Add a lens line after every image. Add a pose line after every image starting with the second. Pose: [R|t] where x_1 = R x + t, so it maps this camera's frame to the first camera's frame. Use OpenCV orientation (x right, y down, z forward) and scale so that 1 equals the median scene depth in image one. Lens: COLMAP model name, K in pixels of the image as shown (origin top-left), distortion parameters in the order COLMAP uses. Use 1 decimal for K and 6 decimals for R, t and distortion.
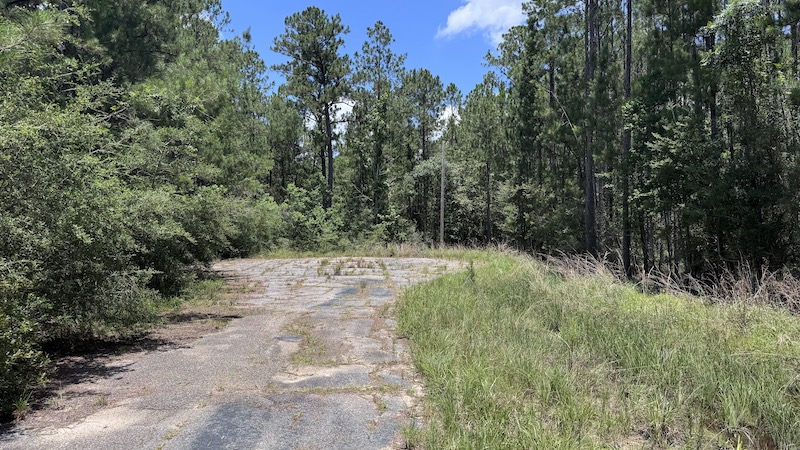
lens RADIAL K [[564.4, 0, 399.6], [0, 564.4, 226.6], [0, 0, 1]] dist [-0.003064, -0.000734]
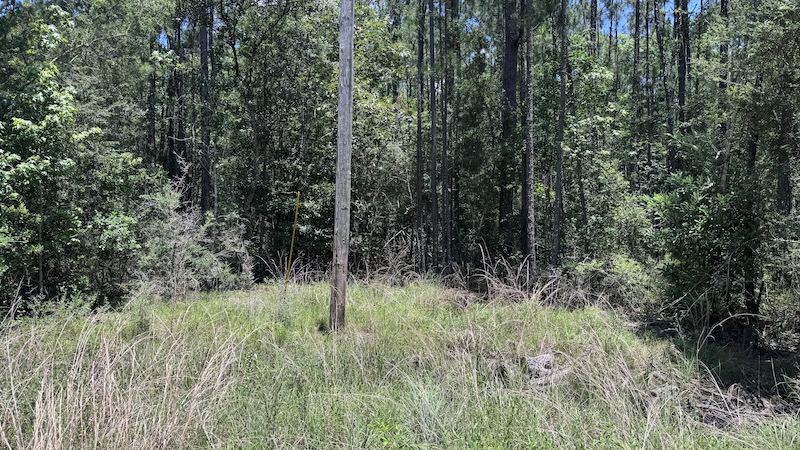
lens RADIAL K [[564.4, 0, 400.7], [0, 564.4, 222.1], [0, 0, 1]] dist [-0.003064, -0.000734]
pose [[0.909942, 0.008759, 0.414643, 0.014841], [-0.020029, 0.999538, 0.022842, 0.006424], [-0.414252, -0.029090, 0.909697, 0.775109]]
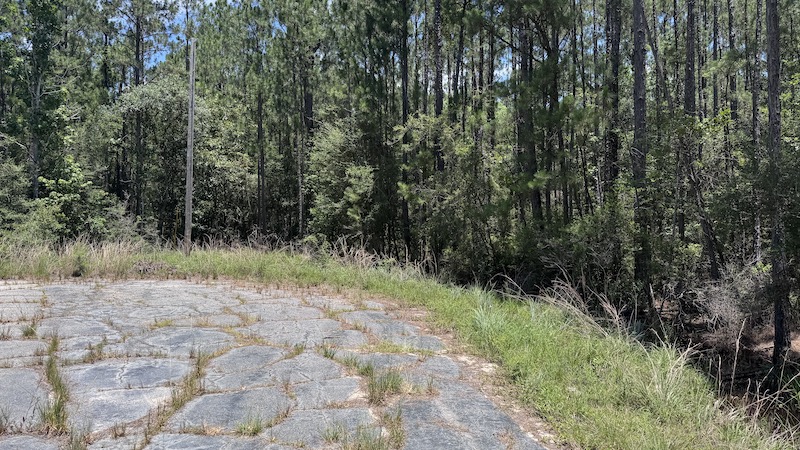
lens RADIAL K [[564.4, 0, 399.1], [0, 564.4, 226.2], [0, 0, 1]] dist [-0.003064, -0.000734]
pose [[0.862182, 0.007448, 0.506543, -0.017468], [-0.019899, 0.999618, 0.019172, 0.003599], [-0.506207, -0.026610, 0.862001, 0.444847]]
